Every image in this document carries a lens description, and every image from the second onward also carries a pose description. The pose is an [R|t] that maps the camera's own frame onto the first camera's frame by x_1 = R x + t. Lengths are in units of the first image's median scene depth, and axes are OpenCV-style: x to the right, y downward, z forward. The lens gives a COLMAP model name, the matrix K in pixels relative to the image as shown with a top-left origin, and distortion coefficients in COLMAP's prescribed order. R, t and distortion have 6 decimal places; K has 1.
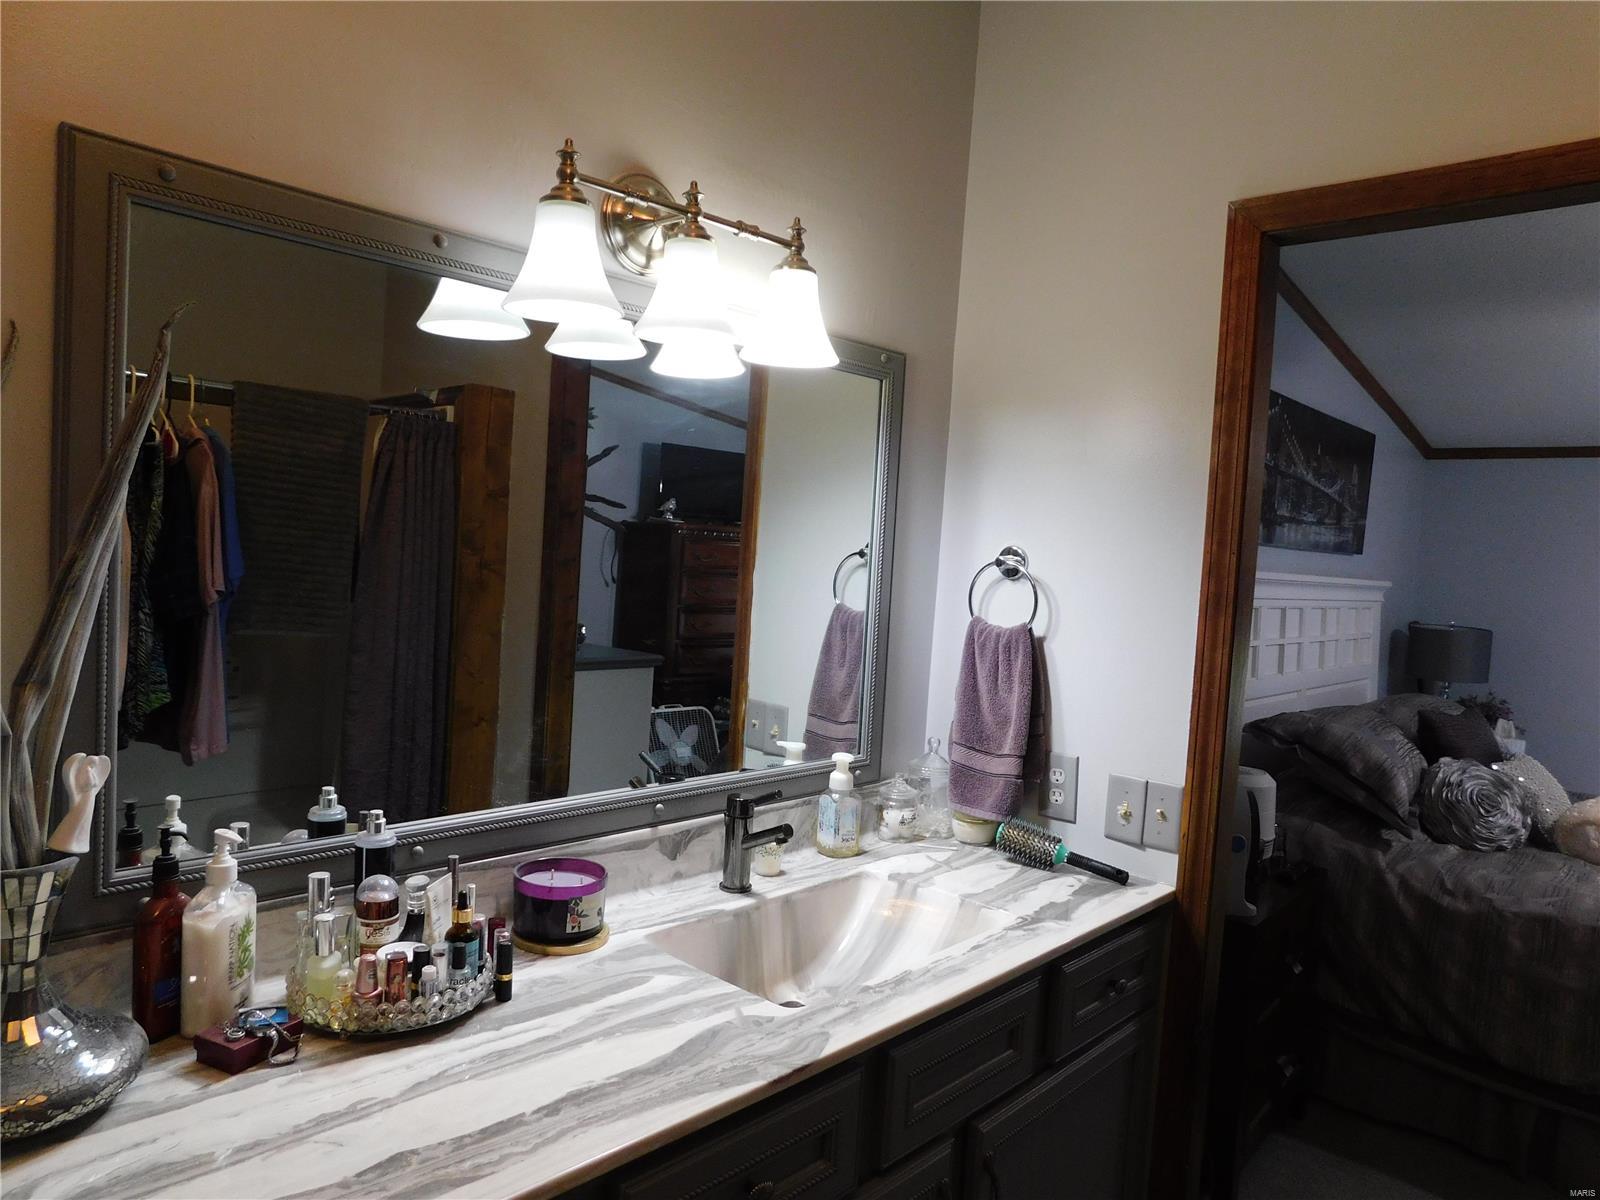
lens RADIAL K [[1060.1, 0, 803.1], [0, 1060.1, 597.8], [0, 0, 1]] dist [-0.069499, 0.054492]
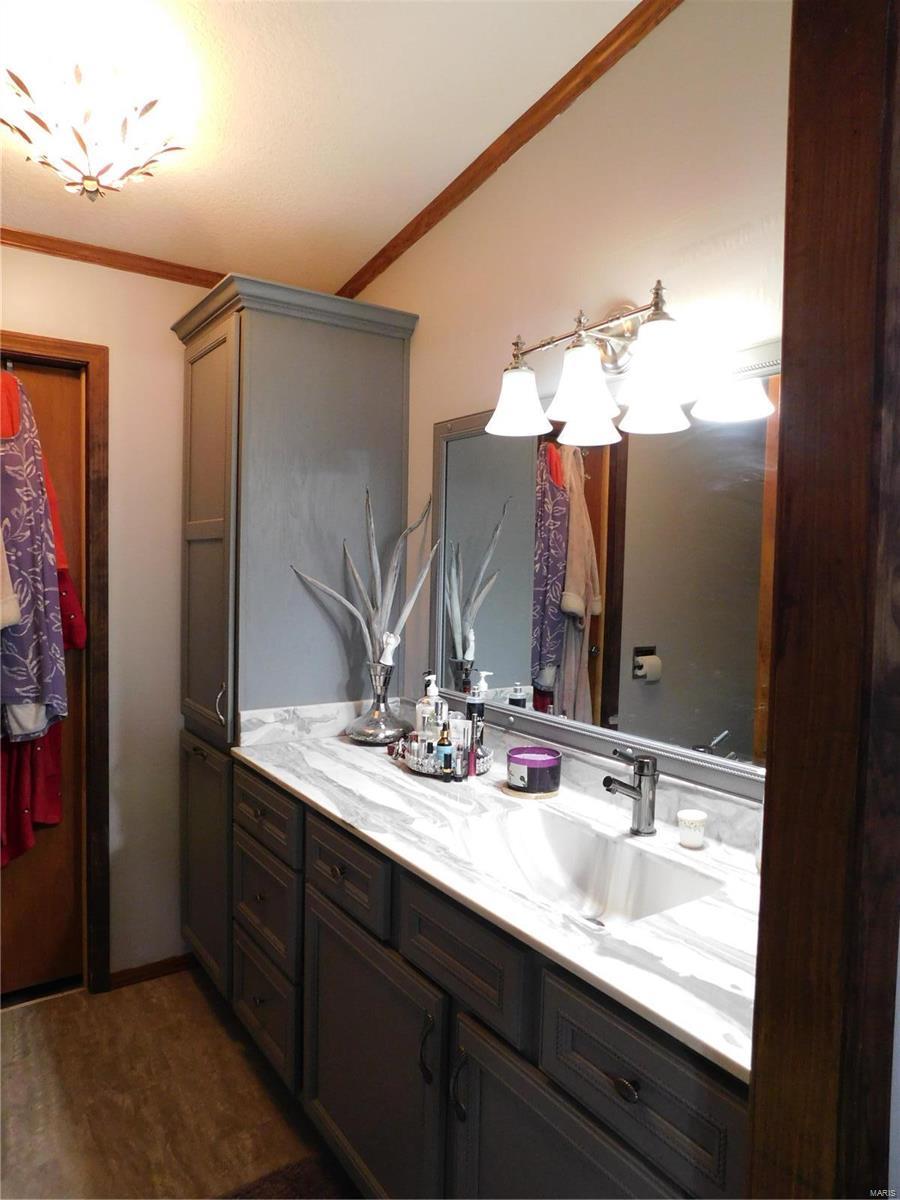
lens RADIAL K [[795.0, 0, 450.0], [0, 795.0, 600.0], [0, 0, 1]] dist [-0.069499, 0.054492]
pose [[-0.231598, -0.016343, -0.972674, 1.209706], [-0.072590, 0.997362, 0.000526, 0.025585], [0.970099, 0.070728, -0.232174, 1.318525]]
